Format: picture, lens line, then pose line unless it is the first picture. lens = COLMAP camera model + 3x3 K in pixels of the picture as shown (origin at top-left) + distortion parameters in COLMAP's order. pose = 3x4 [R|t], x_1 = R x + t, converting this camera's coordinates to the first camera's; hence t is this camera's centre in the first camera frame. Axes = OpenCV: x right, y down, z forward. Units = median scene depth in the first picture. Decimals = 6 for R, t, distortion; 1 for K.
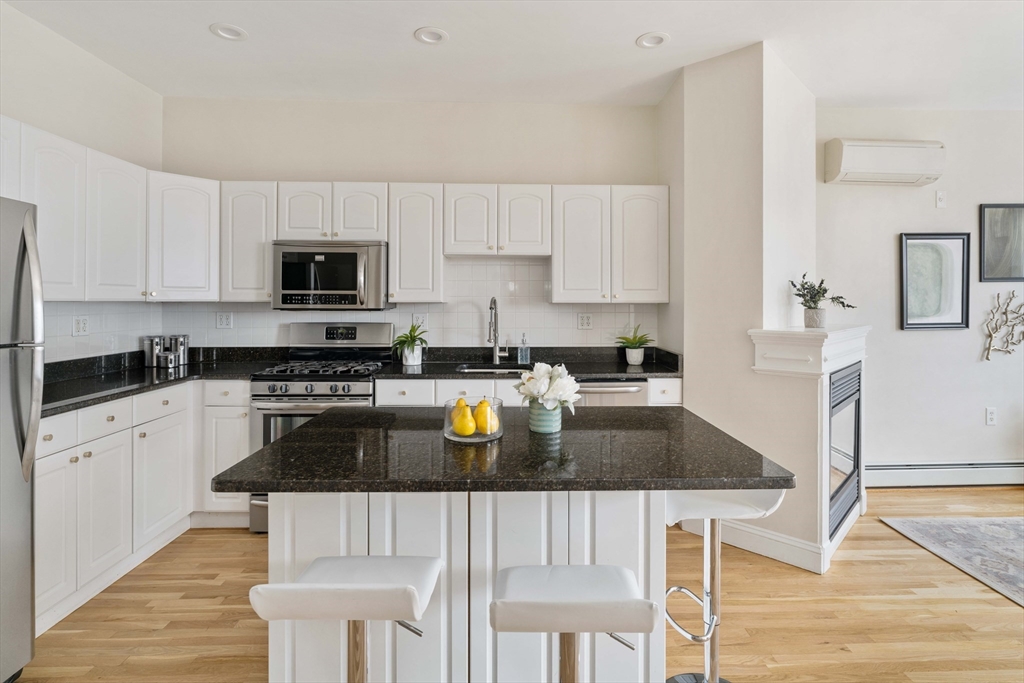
lens RADIAL K [[532.9, 0, 514.1], [0, 532.9, 305.5], [0, 0, 1]] dist [0.002542, 0.000855]
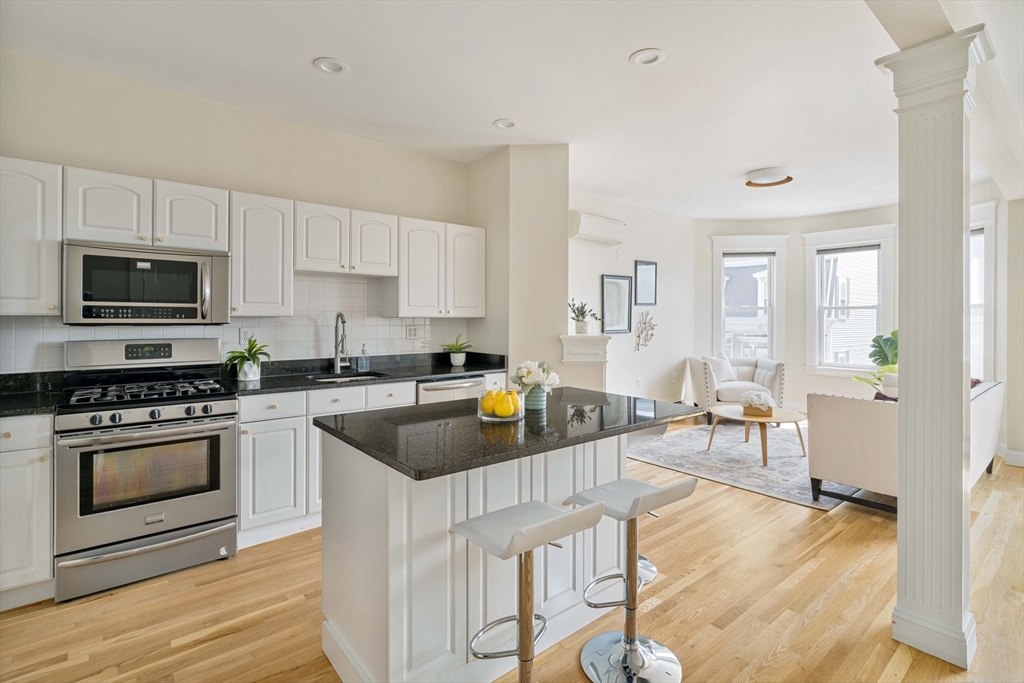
lens RADIAL K [[486.2, 0, 511.4], [0, 486.2, 318.2], [0, 0, 1]] dist [0.013388, 0.000425]
pose [[0.795295, -0.000081, 0.606223, -0.374276], [0.000421, 1.000000, -0.000419, -0.002085], [-0.606223, 0.000588, 0.795295, -0.000839]]
